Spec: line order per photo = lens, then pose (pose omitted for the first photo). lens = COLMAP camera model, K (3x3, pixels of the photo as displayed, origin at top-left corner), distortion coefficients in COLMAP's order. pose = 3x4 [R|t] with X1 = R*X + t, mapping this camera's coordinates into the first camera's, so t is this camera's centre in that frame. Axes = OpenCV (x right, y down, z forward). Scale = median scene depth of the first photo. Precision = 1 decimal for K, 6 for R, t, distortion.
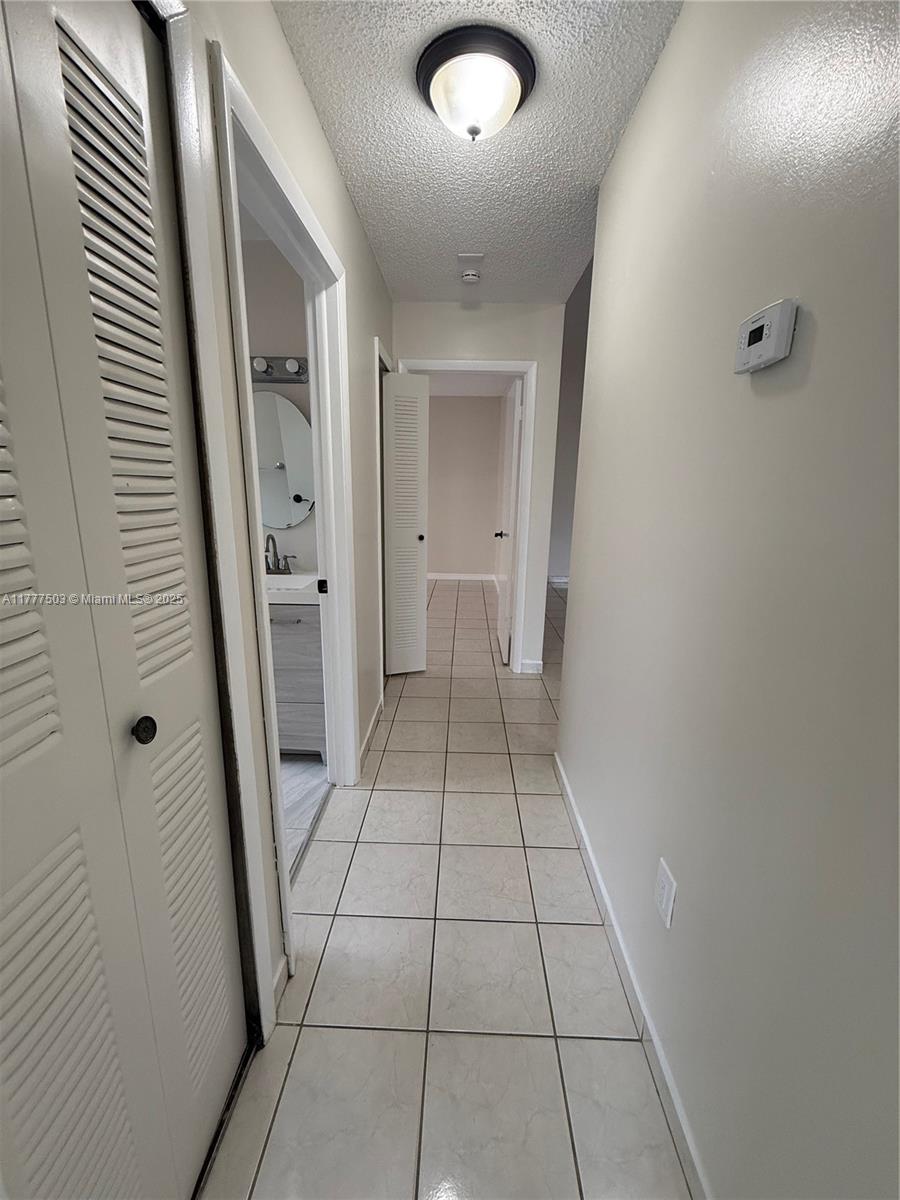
lens RADIAL K [[477.8, 0, 449.8], [0, 477.8, 599.4], [0, 0, 1]] dist [0.000871, -0.000435]
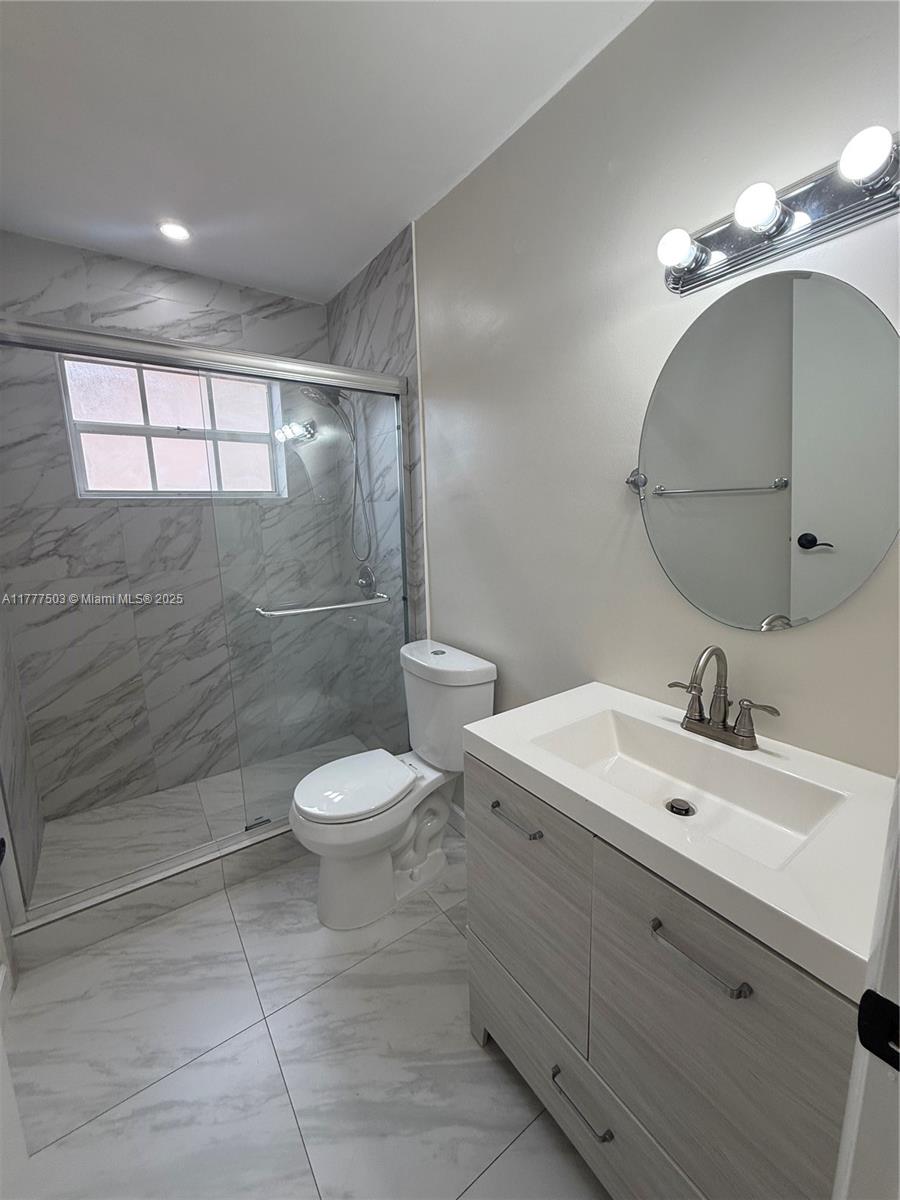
lens RADIAL K [[477.8, 0, 449.8], [0, 477.8, 600.7], [0, 0, 1]] dist [0.000871, -0.000435]
pose [[0.600076, 0.121412, -0.790676, -0.195857], [-0.163035, 0.986231, 0.027707, -0.139233], [0.783153, 0.112282, 0.611608, 0.575500]]
